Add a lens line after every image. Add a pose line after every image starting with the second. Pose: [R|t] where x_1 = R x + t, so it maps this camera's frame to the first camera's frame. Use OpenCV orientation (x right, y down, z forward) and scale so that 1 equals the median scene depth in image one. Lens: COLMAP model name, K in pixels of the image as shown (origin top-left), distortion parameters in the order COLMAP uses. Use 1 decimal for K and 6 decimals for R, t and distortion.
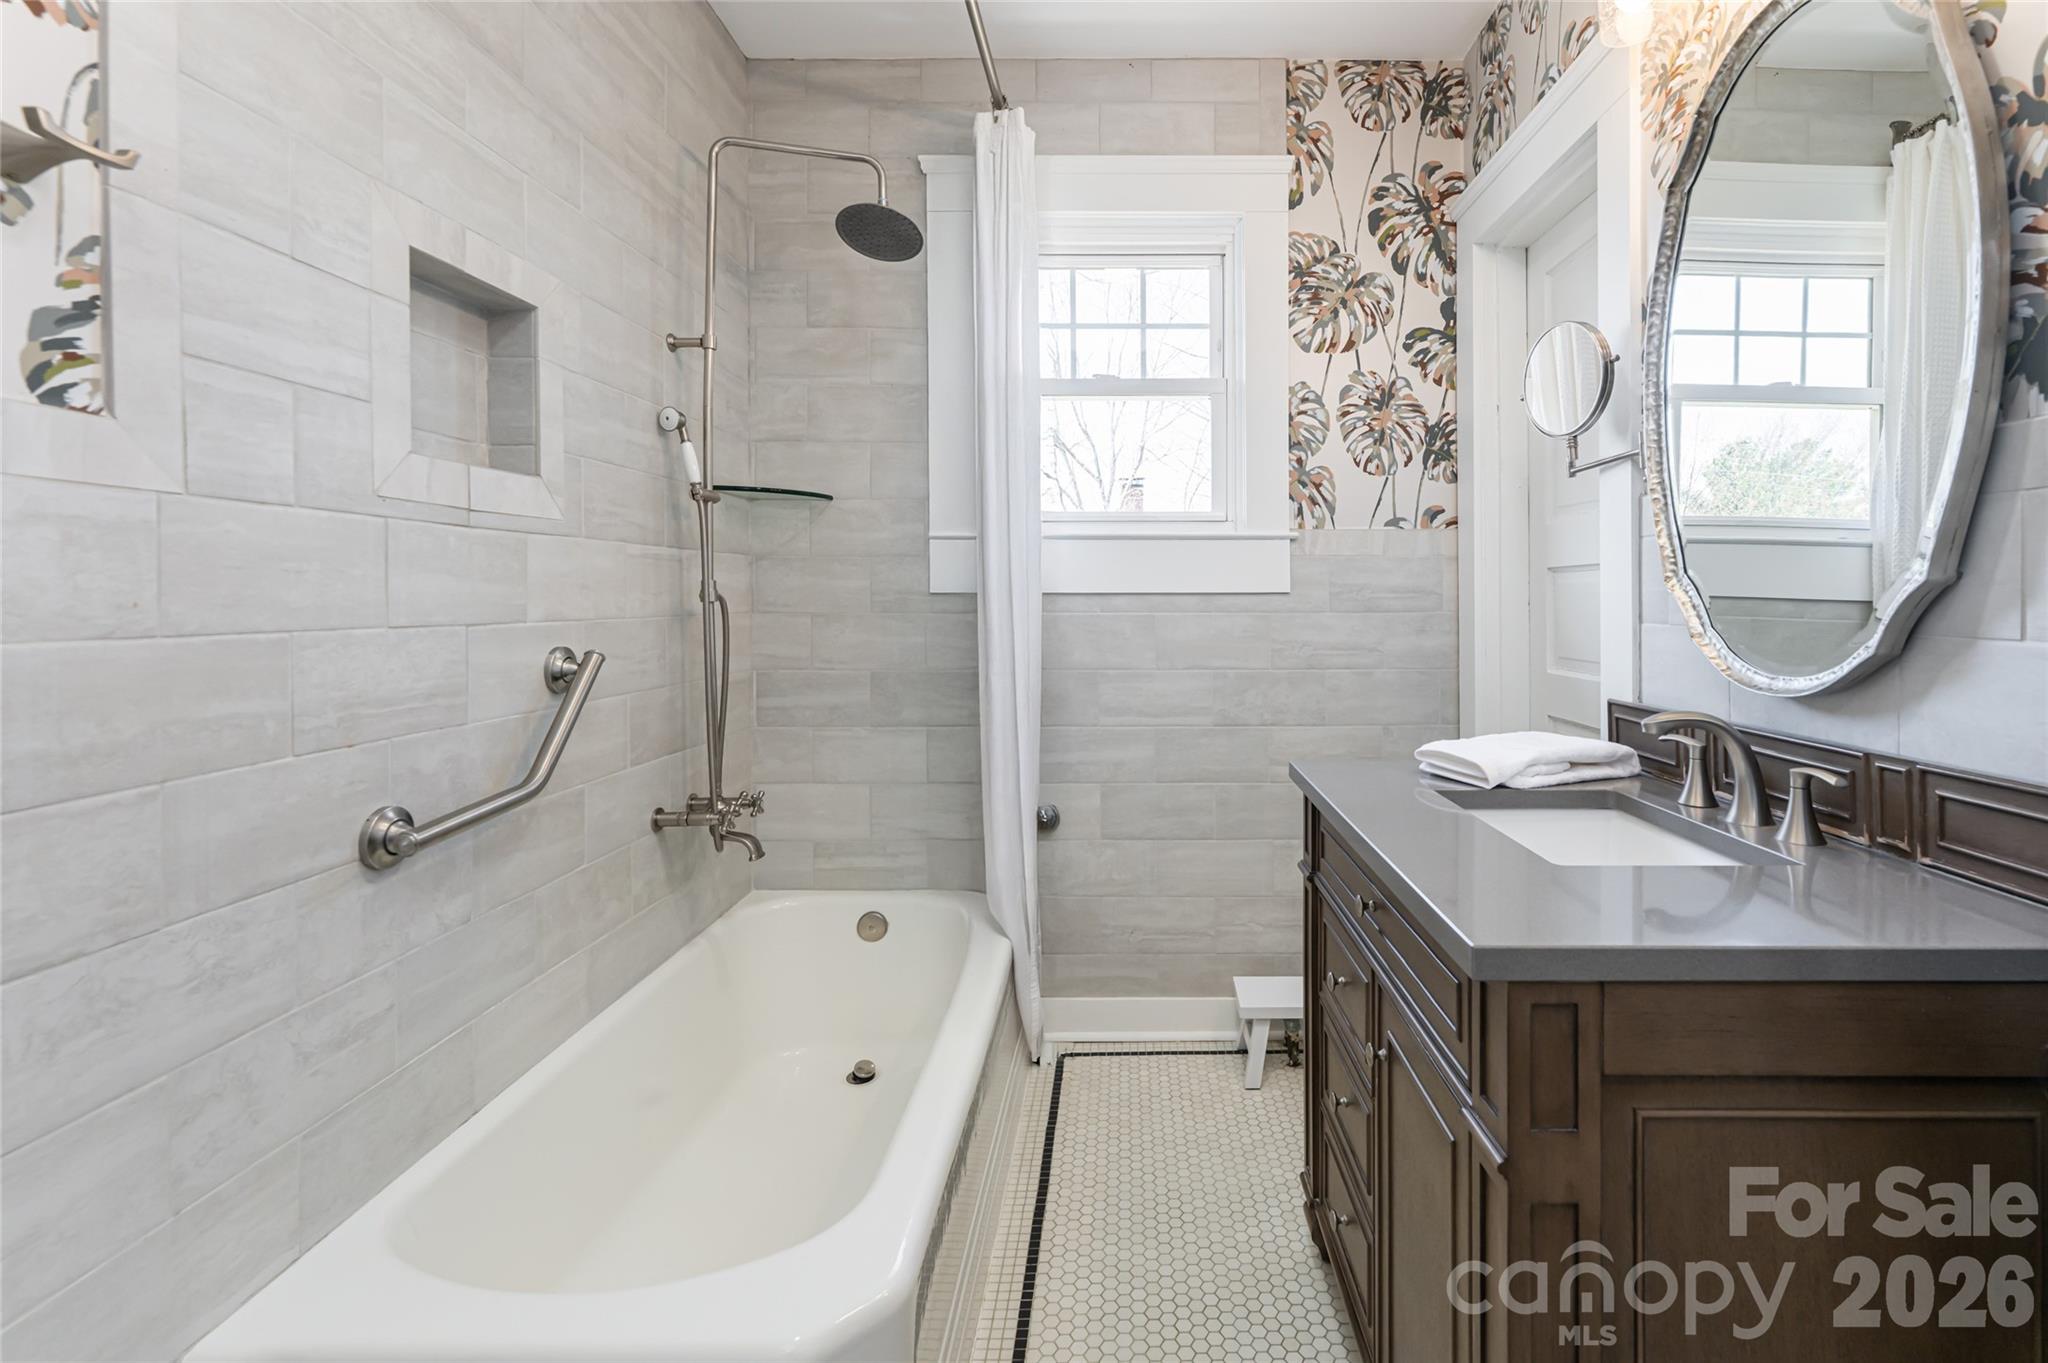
lens RADIAL K [[866.4, 0, 1025.1], [0, 866.4, 592.3], [0, 0, 1]] dist [-0.000966, 0.000074]
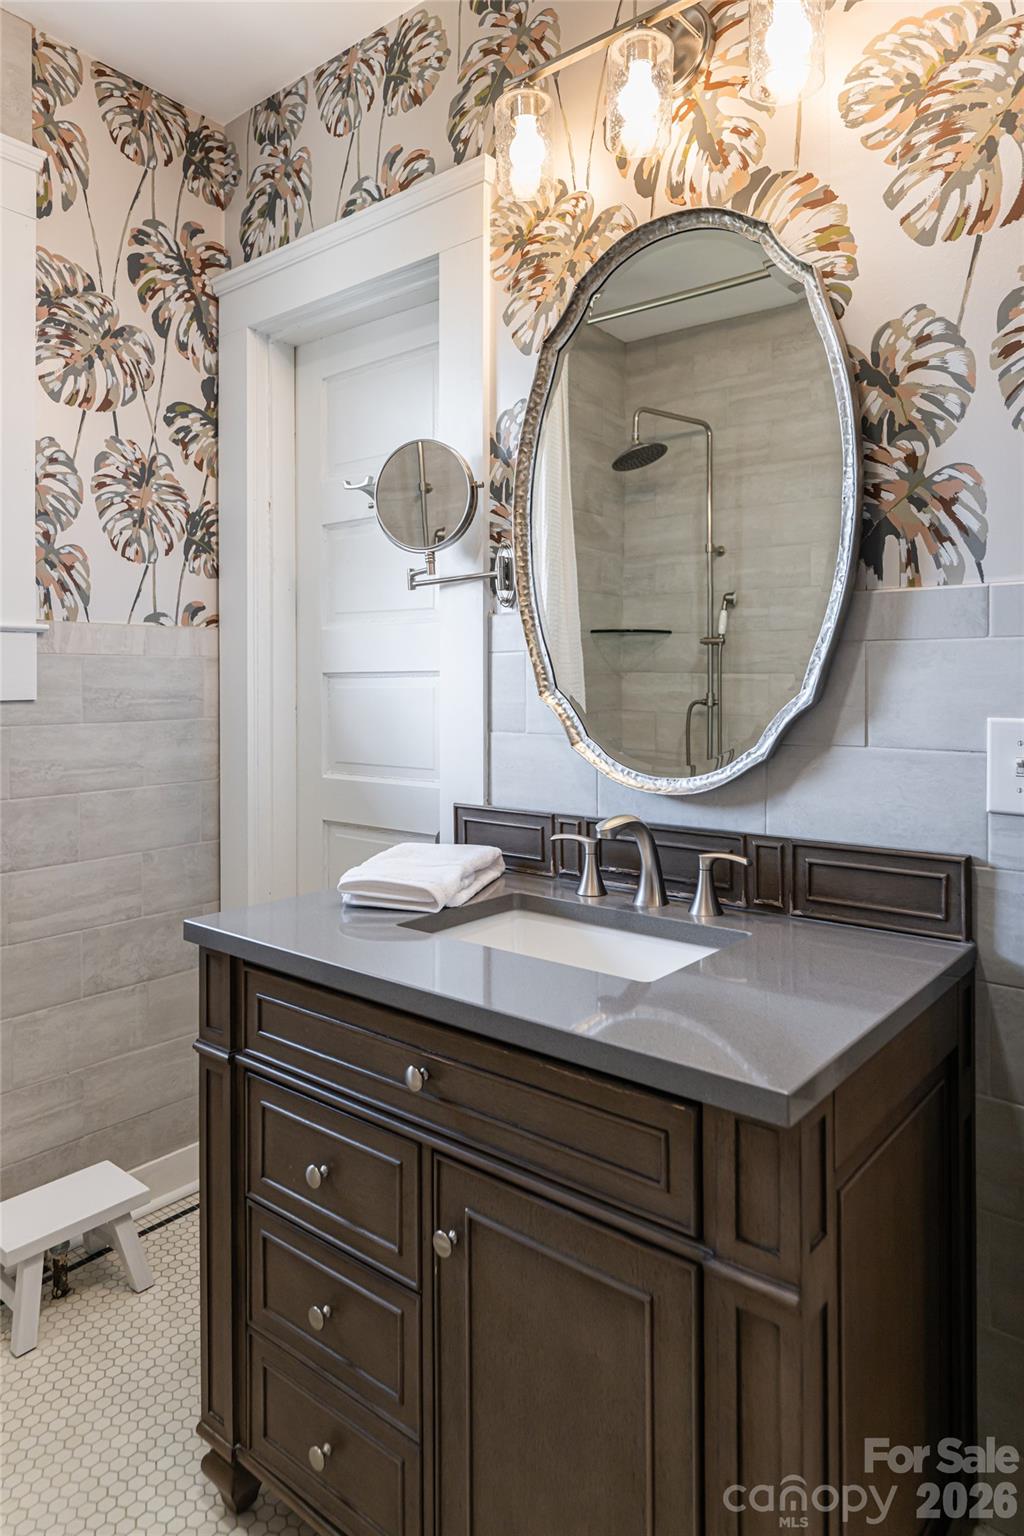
lens RADIAL K [[966.3, 0, 512.2], [0, 966.3, 680.9], [0, 0, 1]] dist [0.000728, -0.000495]
pose [[0.633871, -0.001661, 0.773437, -0.101923], [0.006269, 0.999976, -0.002990, -0.011801], [-0.773413, 0.006744, 0.633866, 0.103493]]
